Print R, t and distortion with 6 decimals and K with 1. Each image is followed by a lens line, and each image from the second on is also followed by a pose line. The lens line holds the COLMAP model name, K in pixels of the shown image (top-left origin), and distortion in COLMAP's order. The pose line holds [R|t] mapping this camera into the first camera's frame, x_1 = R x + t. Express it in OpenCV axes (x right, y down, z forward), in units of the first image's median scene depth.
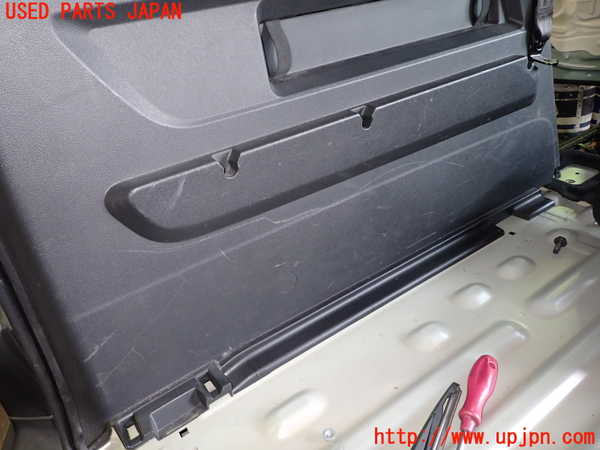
lens RADIAL K [[444.4, 0, 300.0], [0, 444.4, 225.0], [0, 0, 1]] dist [0.001548, -0.002494]
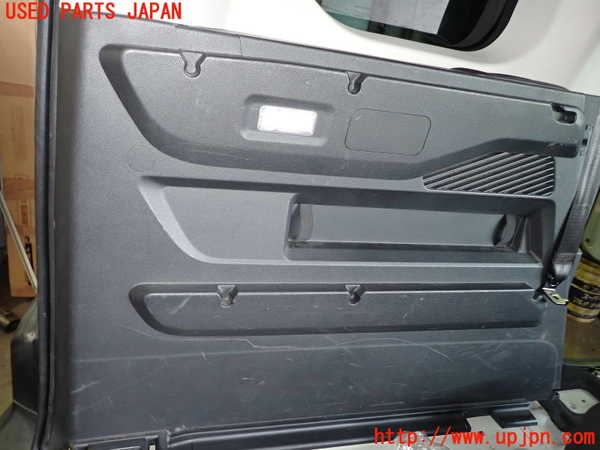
lens RADIAL K [[444.4, 0, 300.0], [0, 444.4, 225.0], [0, 0, 1]] dist [0.001548, -0.002494]
pose [[0.910142, 0.365027, -0.195950, 0.157983], [-0.388571, 0.916181, -0.098108, -0.214195], [0.143714, 0.165432, 0.975694, -0.201596]]
